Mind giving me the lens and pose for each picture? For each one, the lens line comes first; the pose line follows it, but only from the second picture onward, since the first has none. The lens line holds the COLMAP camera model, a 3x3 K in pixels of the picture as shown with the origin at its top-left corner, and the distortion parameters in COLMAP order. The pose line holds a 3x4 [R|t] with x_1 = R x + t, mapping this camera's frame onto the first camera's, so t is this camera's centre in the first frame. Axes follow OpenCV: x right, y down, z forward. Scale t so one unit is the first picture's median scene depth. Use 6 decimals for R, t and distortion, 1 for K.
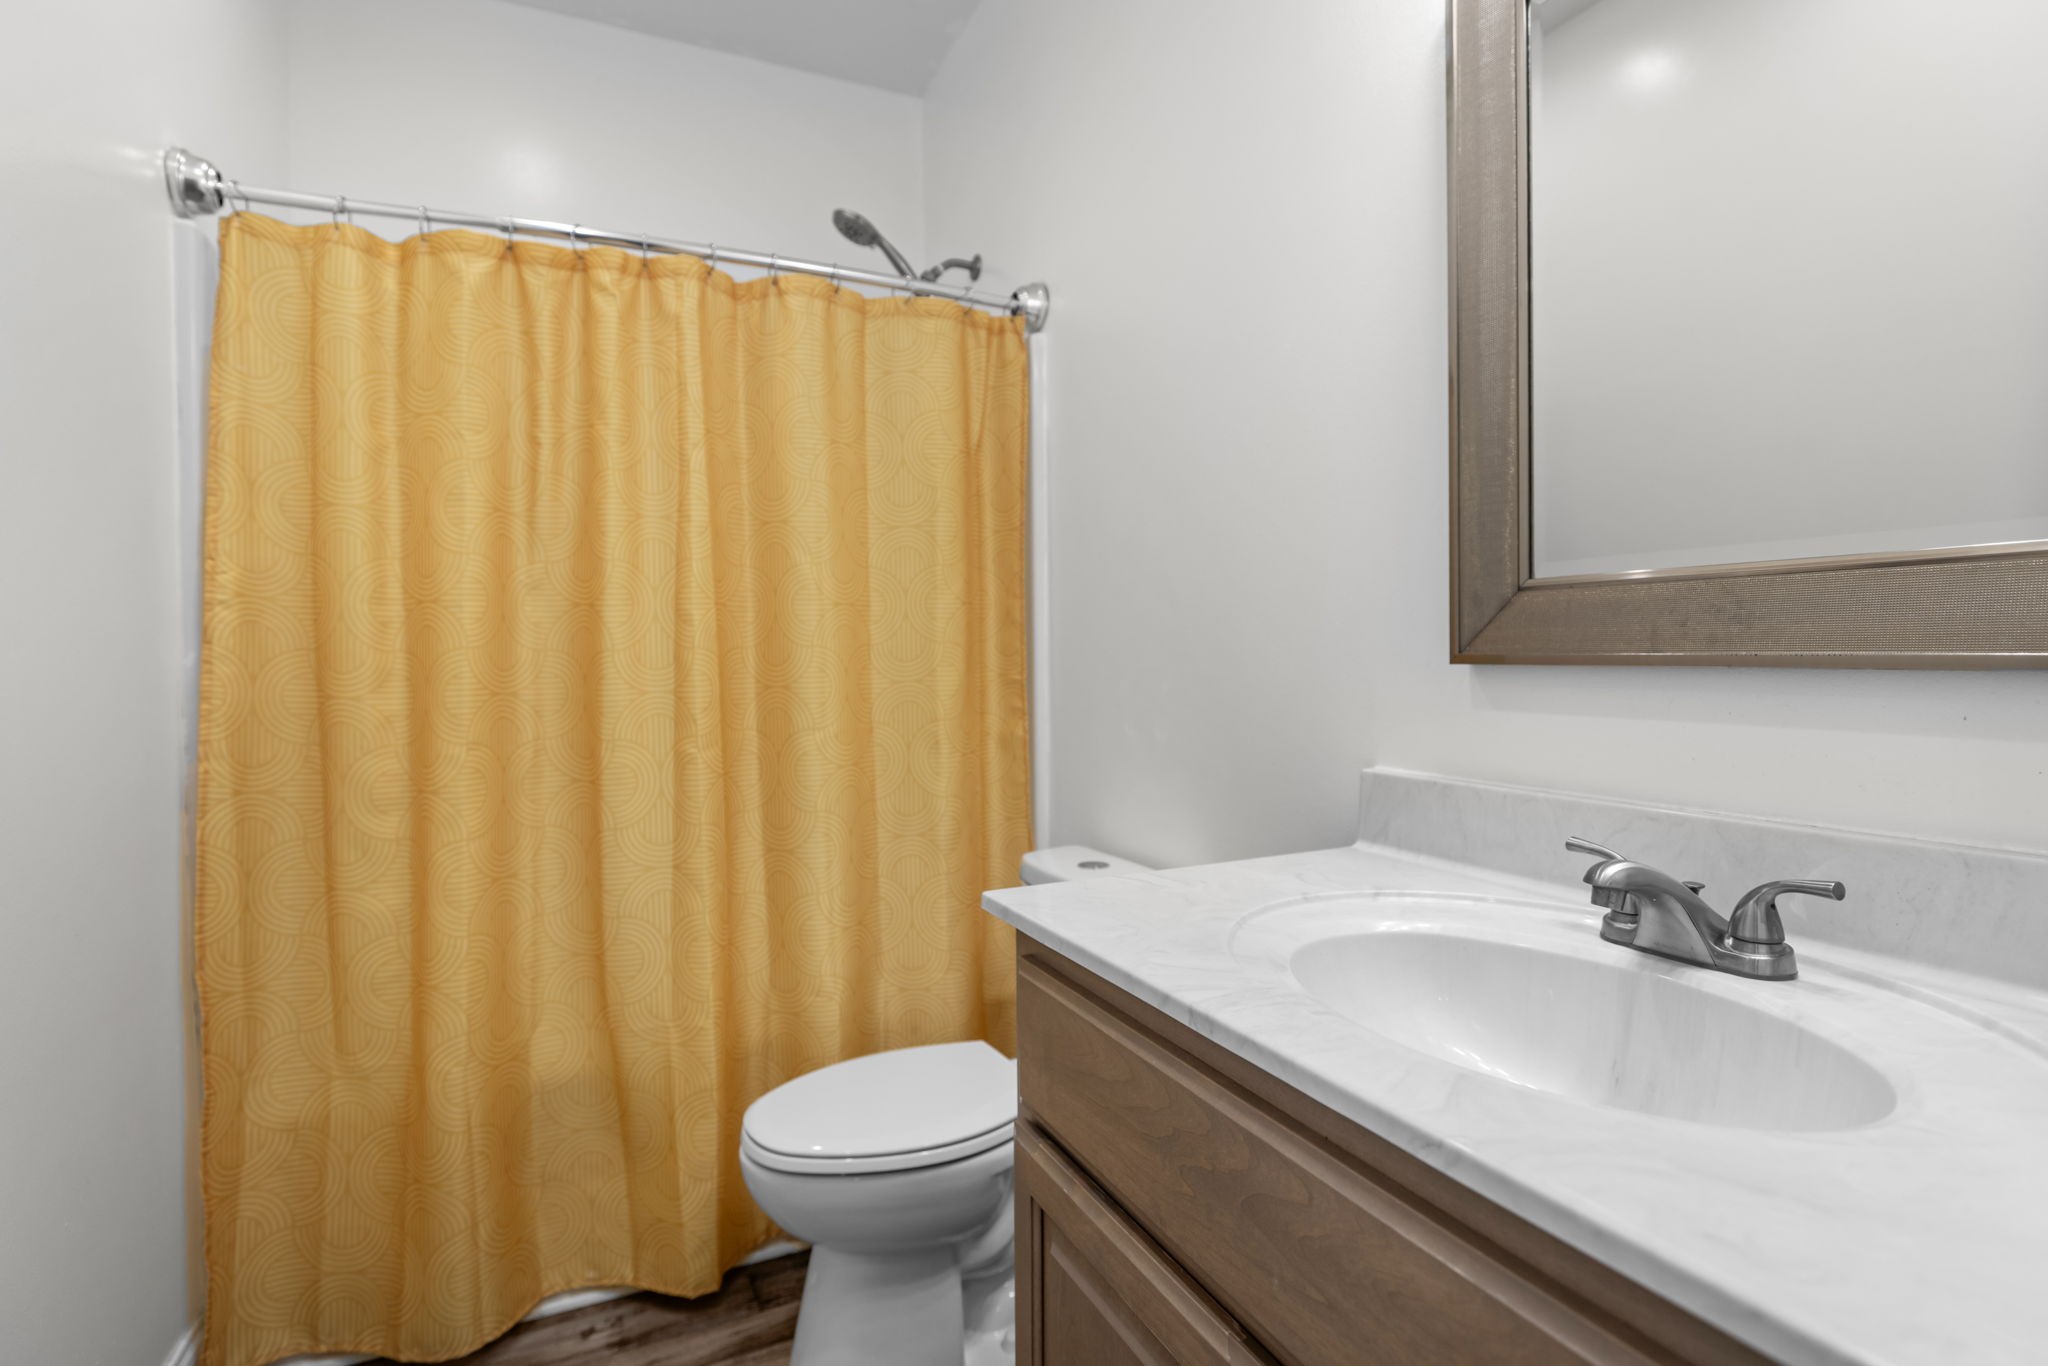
lens RADIAL K [[979.3, 0, 1020.5], [0, 979.3, 675.7], [0, 0, 1]] dist [-0.001807, -0.000686]
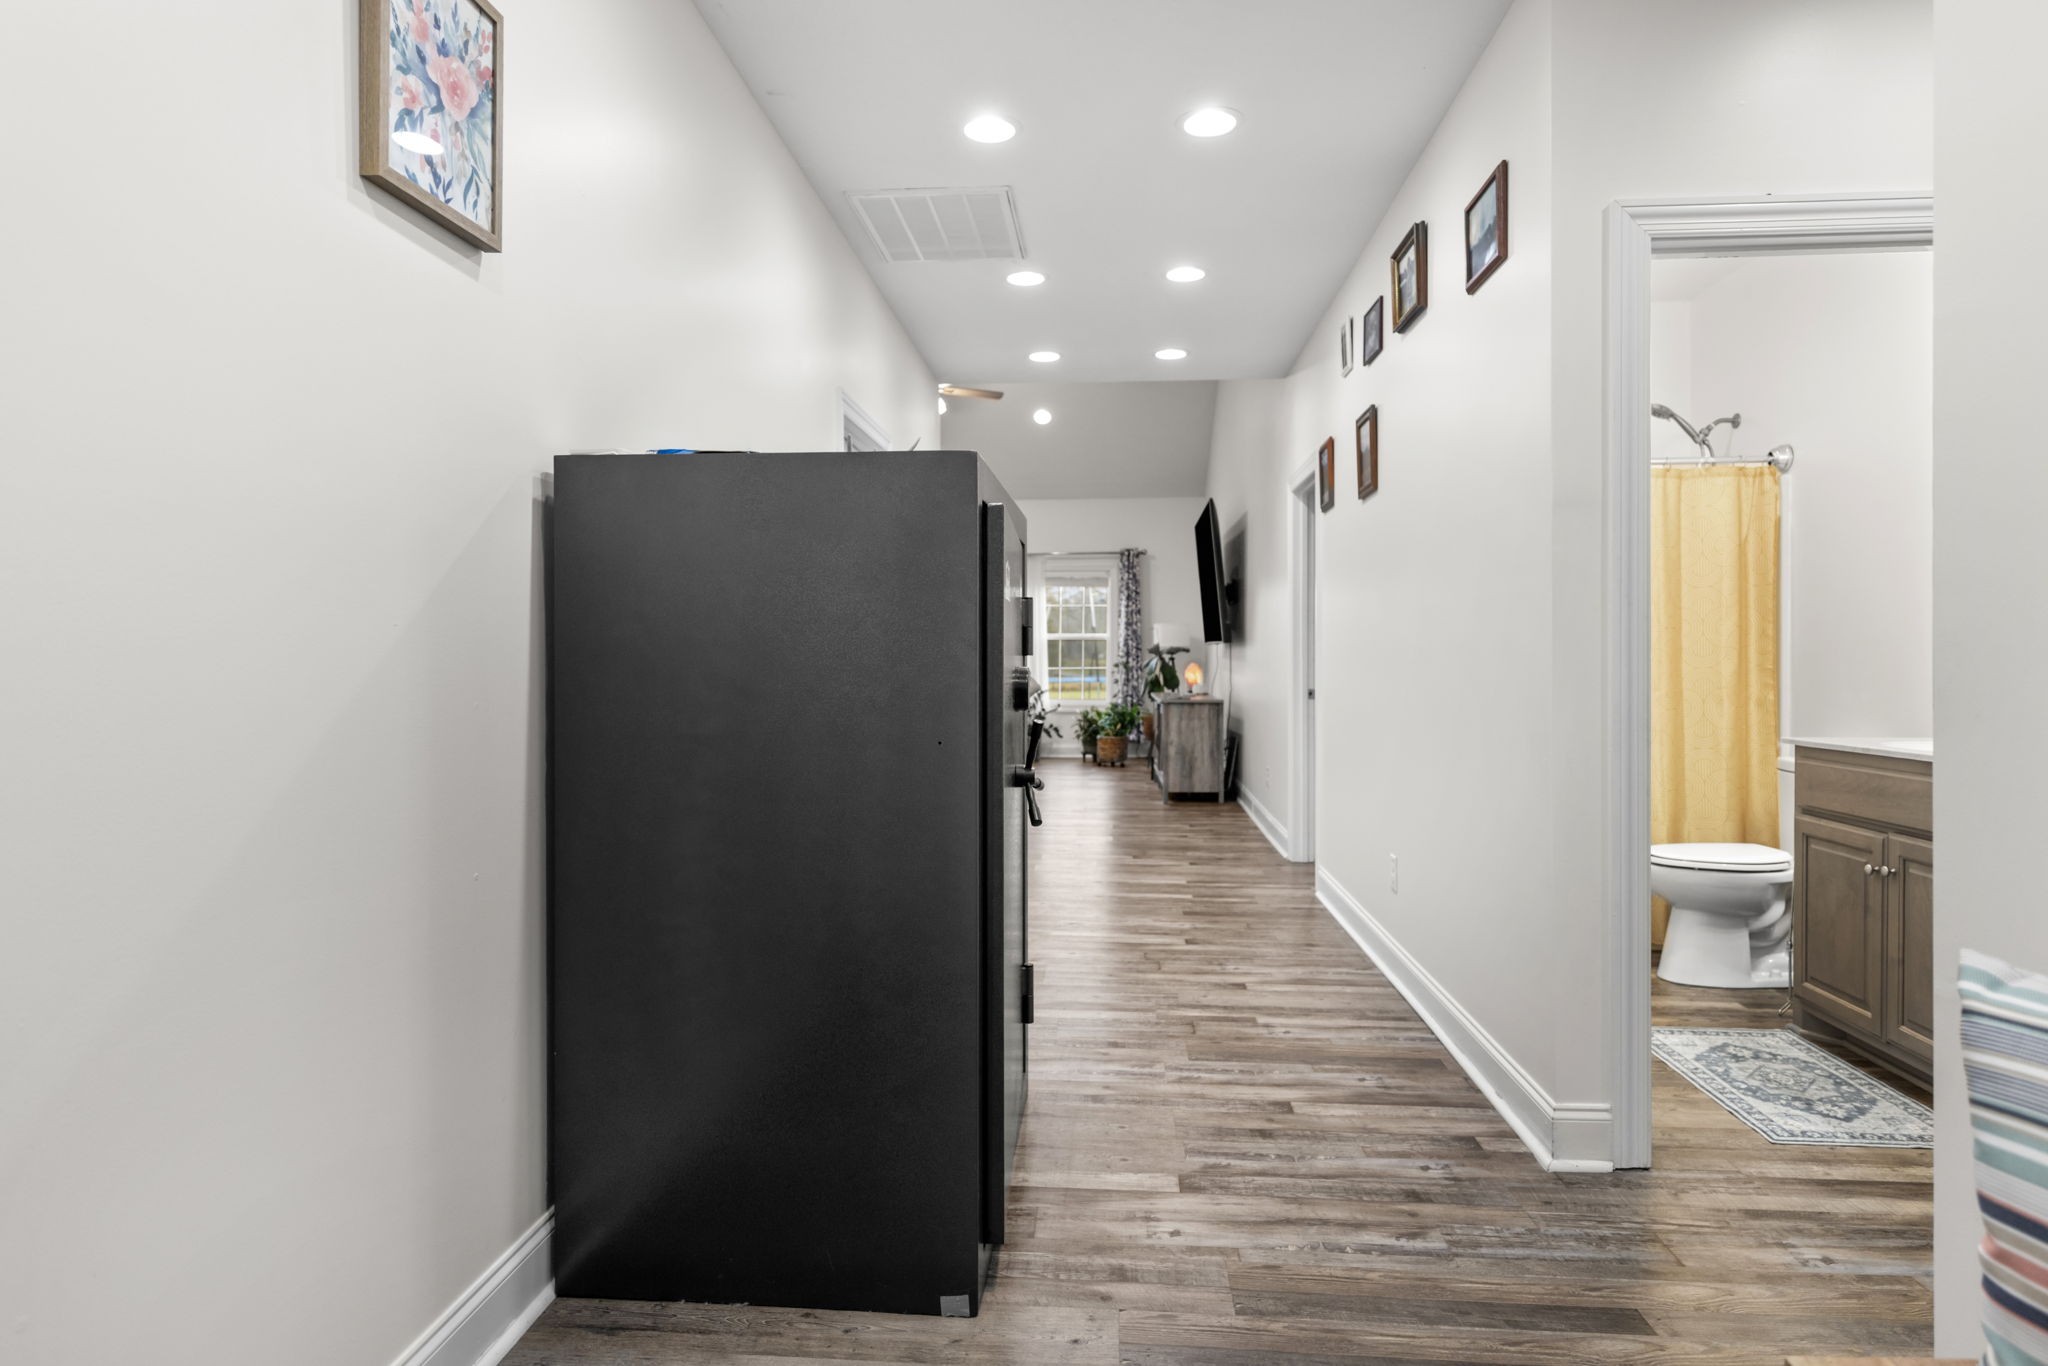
lens RADIAL K [[1111.2, 0, 1029.0], [0, 1111.2, 666.7], [0, 0, 1]] dist [-0.006269, -0.000852]
pose [[0.863220, 0.012958, -0.504662, -0.151155], [-0.017759, 0.999831, -0.004704, 0.035498], [0.504516, 0.013022, 0.863304, -1.447382]]
